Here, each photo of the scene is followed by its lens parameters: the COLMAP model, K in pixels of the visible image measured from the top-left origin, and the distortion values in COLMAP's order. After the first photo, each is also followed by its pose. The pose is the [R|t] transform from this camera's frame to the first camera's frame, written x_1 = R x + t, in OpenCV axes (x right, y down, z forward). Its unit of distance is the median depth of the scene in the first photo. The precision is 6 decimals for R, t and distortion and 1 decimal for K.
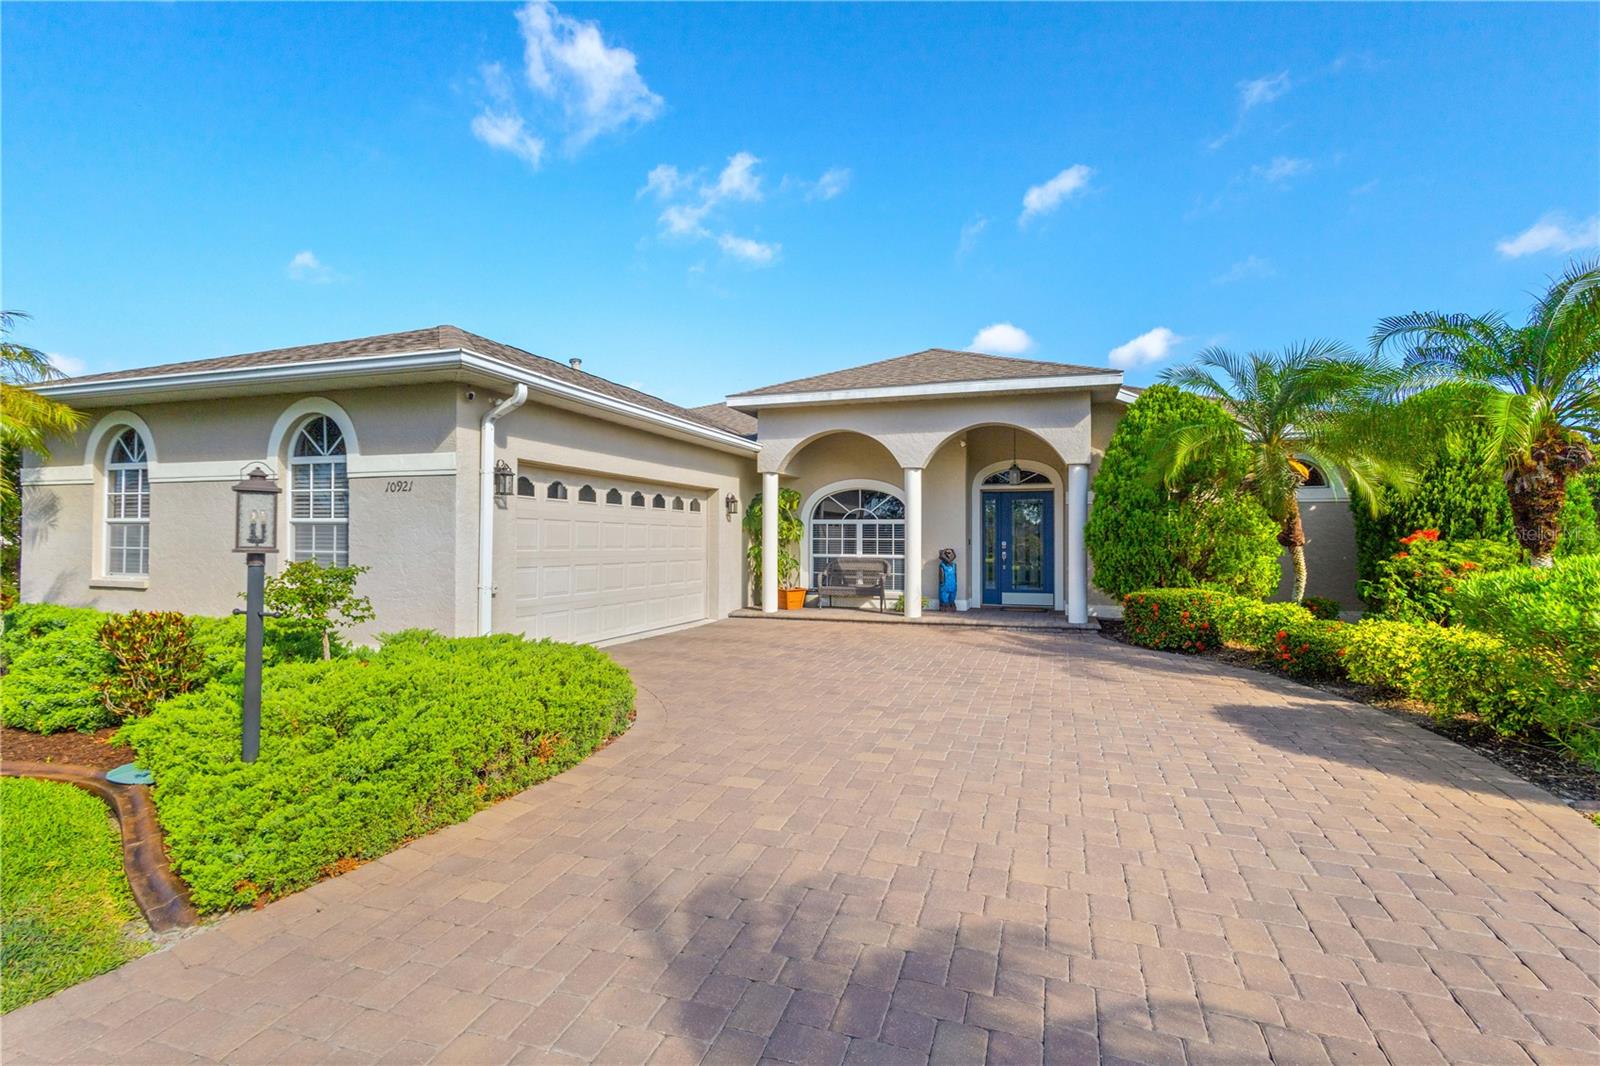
lens RADIAL K [[752.9, 0, 792.4], [0, 752.9, 537.6], [0, 0, 1]] dist [0.005431, 0.000240]
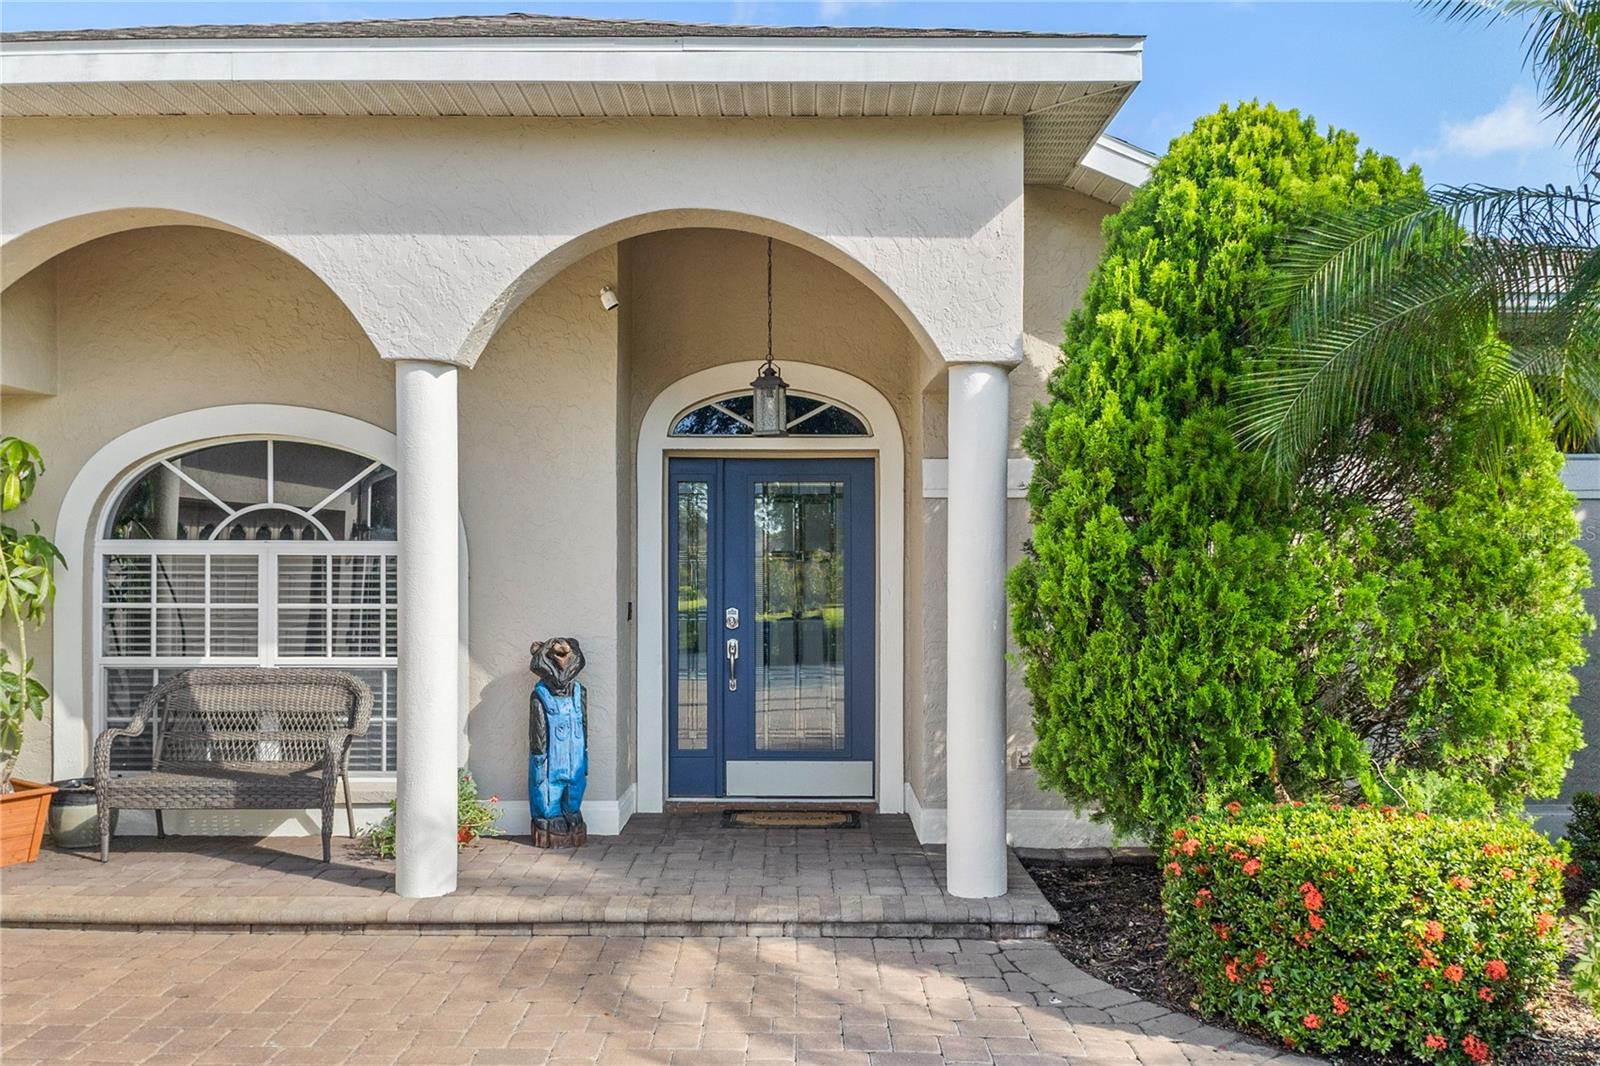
lens RADIAL K [[1311.9, 0, 800.0], [0, 1311.9, 533.0], [0, 0, 1]] dist [0.000136, -0.000904]
pose [[0.941211, 0.003932, 0.337797, 0.122976], [0.000925, 0.999899, -0.014217, -0.021273], [-0.337819, 0.013693, 0.941112, 0.482072]]
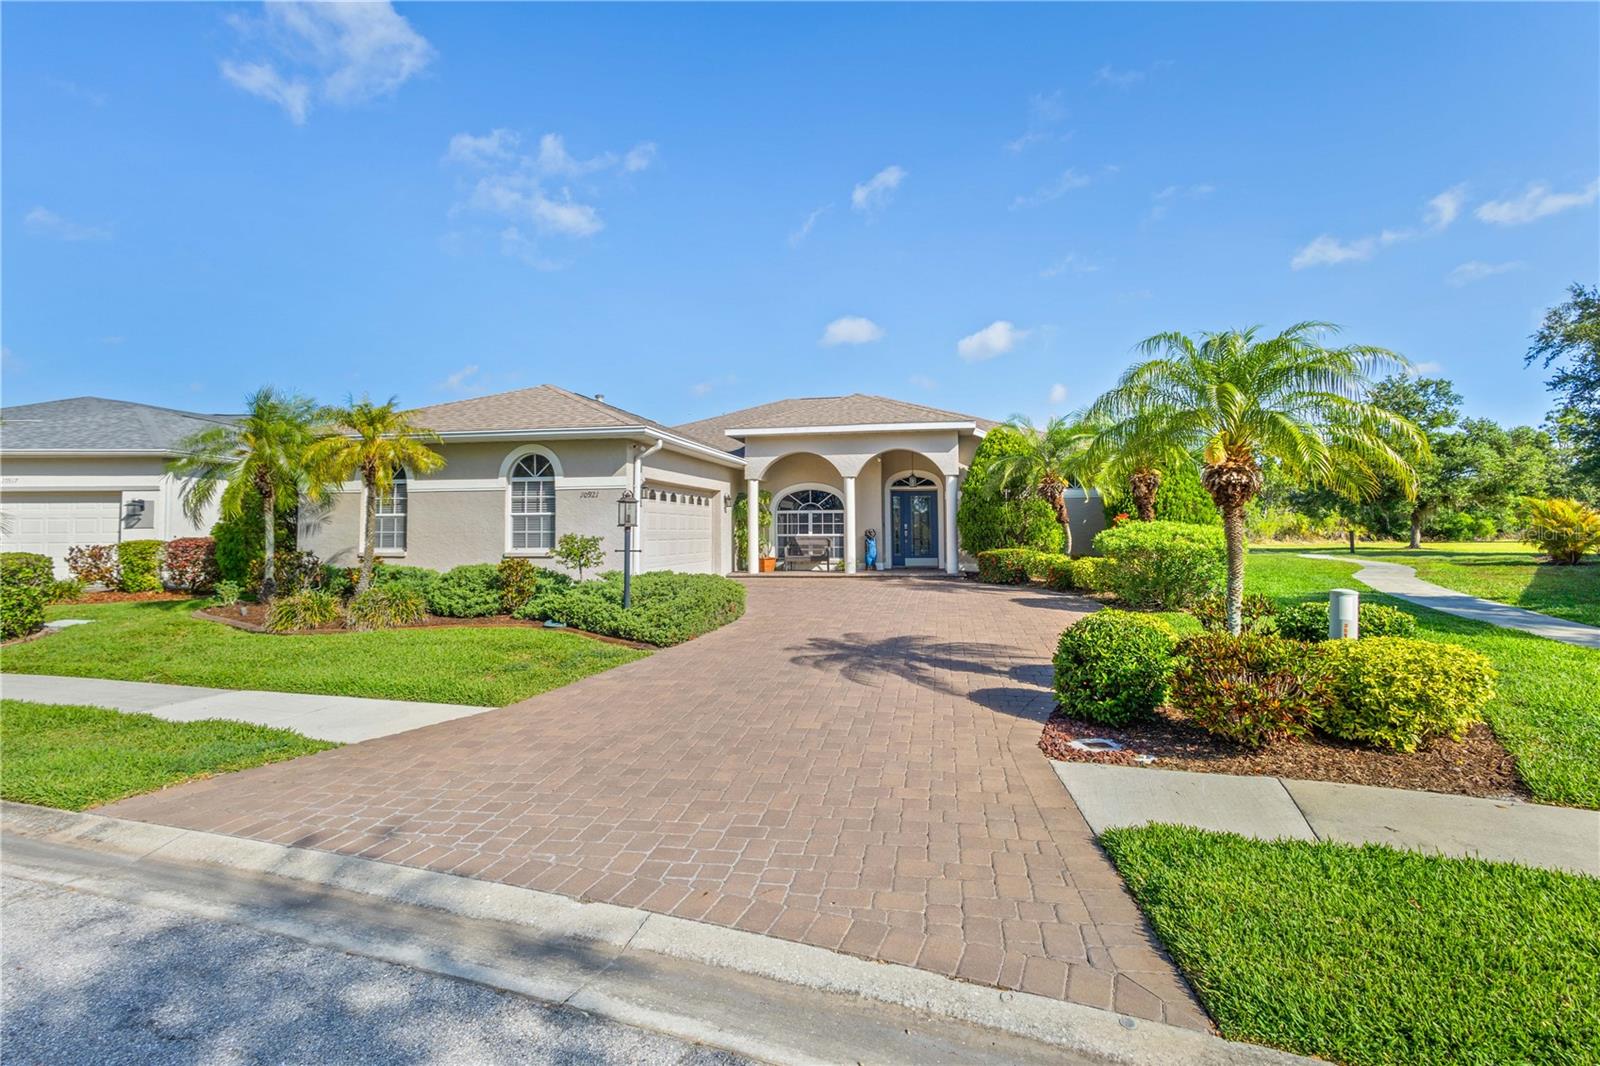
lens RADIAL K [[752.9, 0, 792.4], [0, 752.9, 537.6], [0, 0, 1]] dist [0.005431, 0.000240]
pose [[0.989939, -0.013779, 0.140821, -0.168475], [0.011953, 0.999833, 0.013800, 0.009114], [-0.140987, -0.011978, 0.989939, -0.495219]]
